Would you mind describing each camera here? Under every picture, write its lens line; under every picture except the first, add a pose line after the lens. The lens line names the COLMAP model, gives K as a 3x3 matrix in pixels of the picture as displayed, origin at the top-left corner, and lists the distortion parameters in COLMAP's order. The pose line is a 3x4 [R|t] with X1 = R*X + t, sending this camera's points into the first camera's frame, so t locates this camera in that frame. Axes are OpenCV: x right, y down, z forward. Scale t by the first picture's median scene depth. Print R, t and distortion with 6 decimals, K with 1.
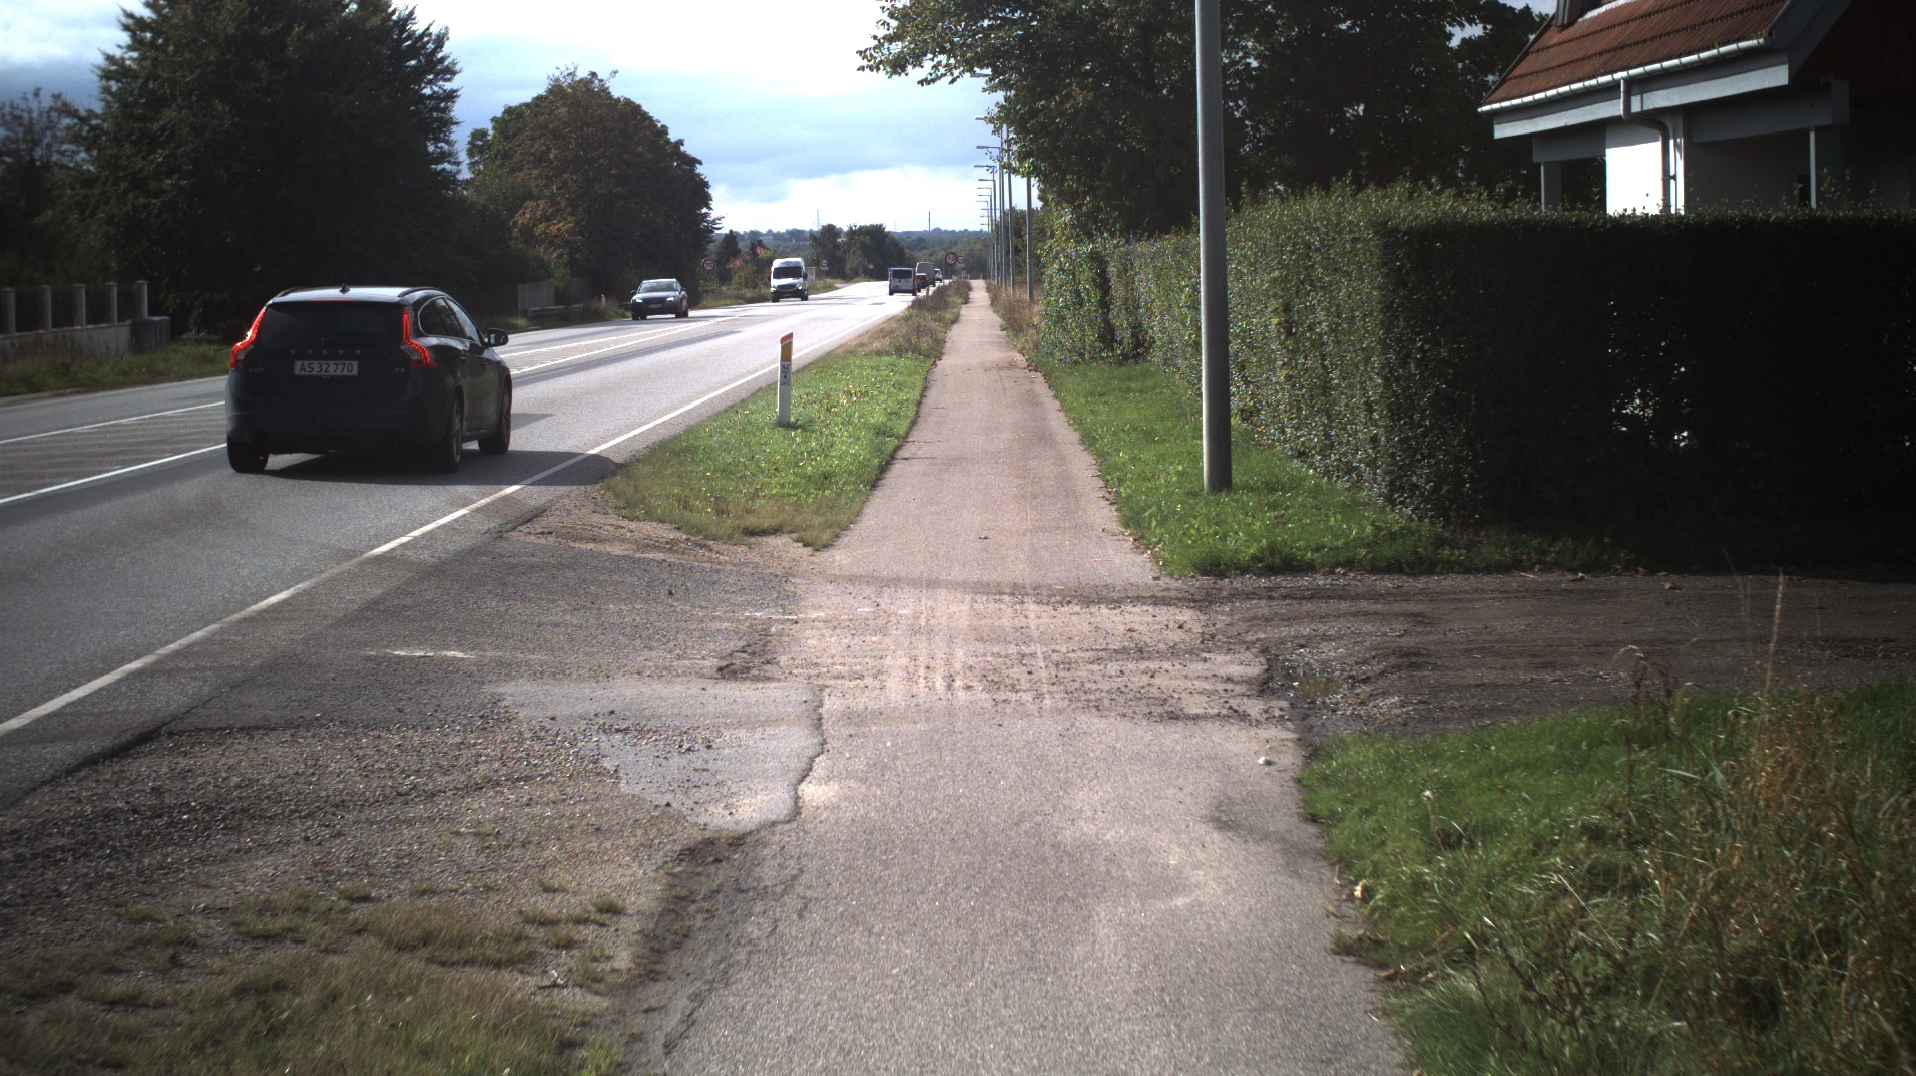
lens RADIAL K [[2453.6, 0, 959.9], [0, 2453.6, 416.9], [0, 0, 1]] dist [-0.173870, -0.028722]
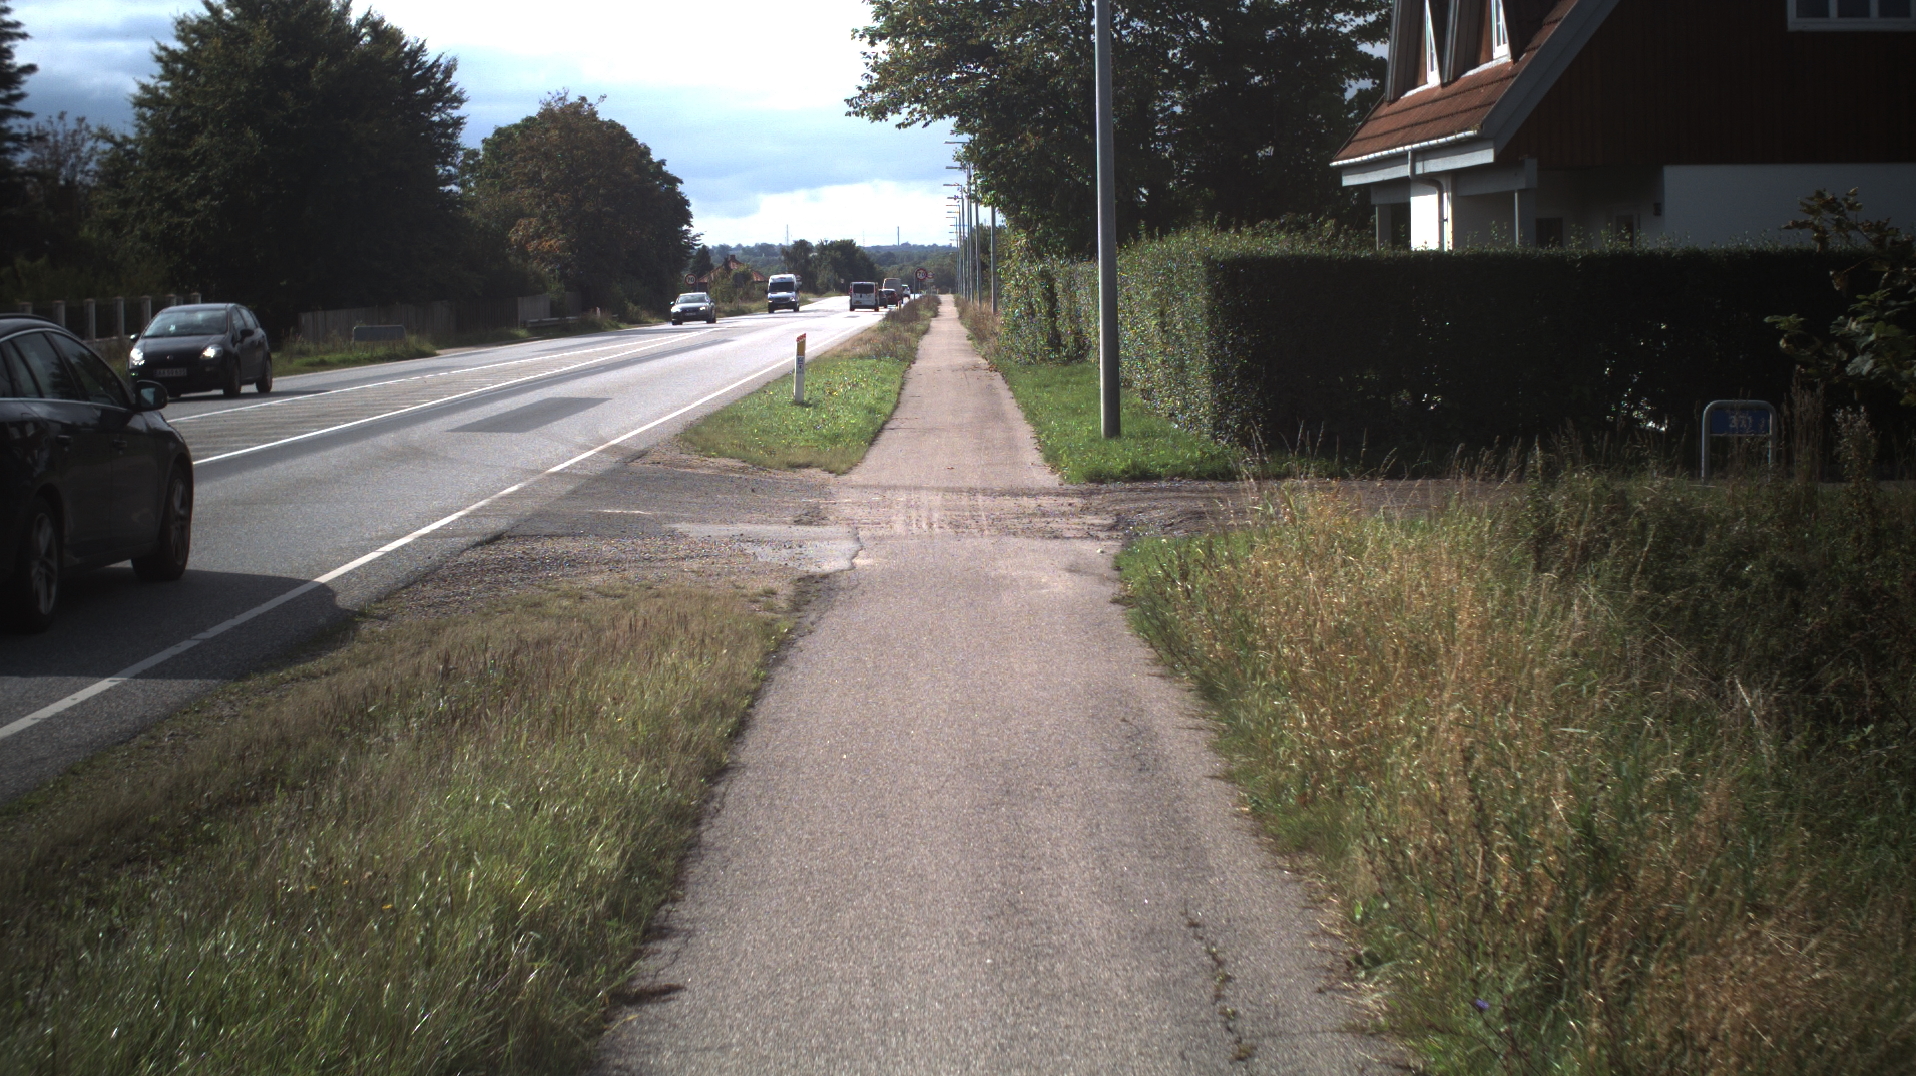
lens RADIAL K [[3423.4, 0, 958.0], [0, 3423.4, 538.0], [0, 0, 1]] dist [-0.214423, -0.012294]
pose [[0.999940, 0.001425, 0.010829, -0.004694], [-0.001585, 0.999889, 0.014793, 0.035199], [-0.010806, -0.014809, 0.999832, -0.612421]]
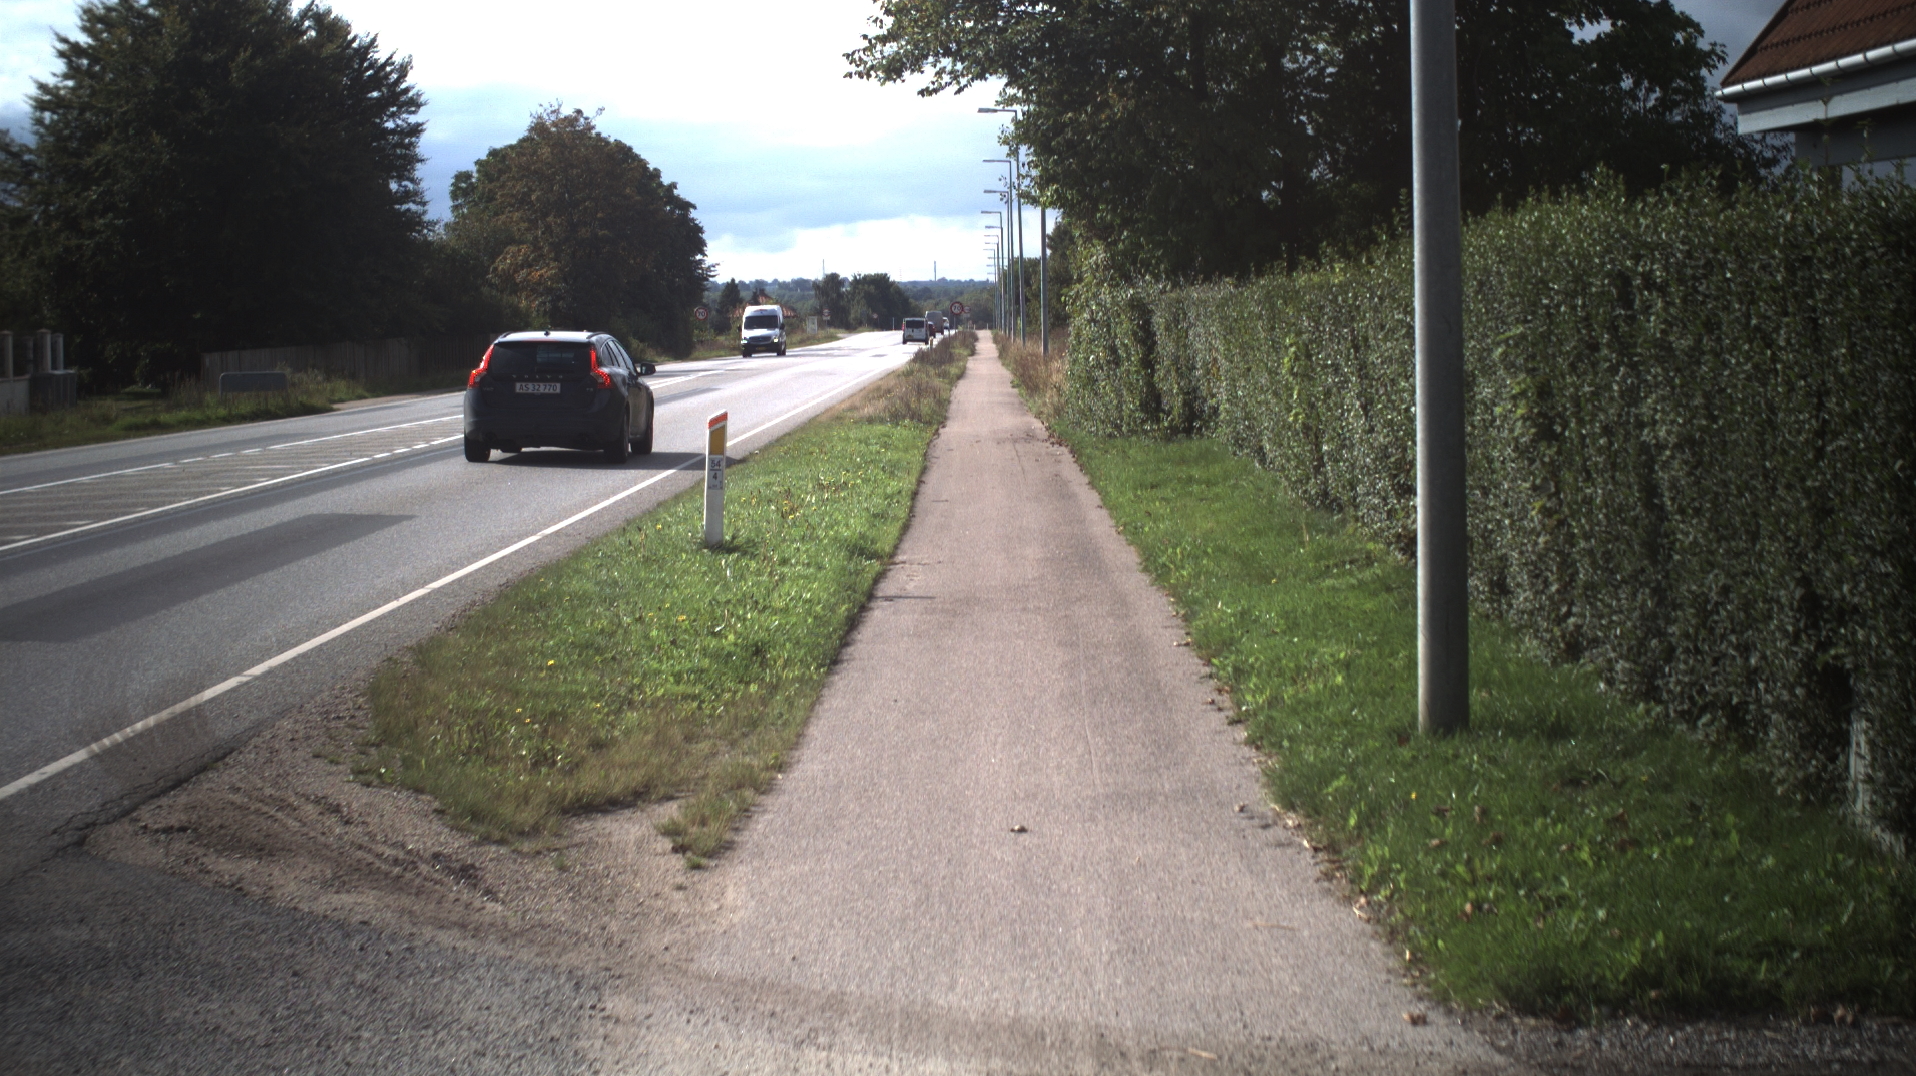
lens RADIAL K [[1913.3, 0, 955.0], [0, 1913.3, 405.7], [0, 0, 1]] dist [-0.143296, 0.004882]
pose [[0.999987, 0.002641, -0.004313, -0.001358], [-0.002705, 0.999887, -0.014765, -0.020799], [0.004274, 0.014777, 0.999882, 0.341018]]
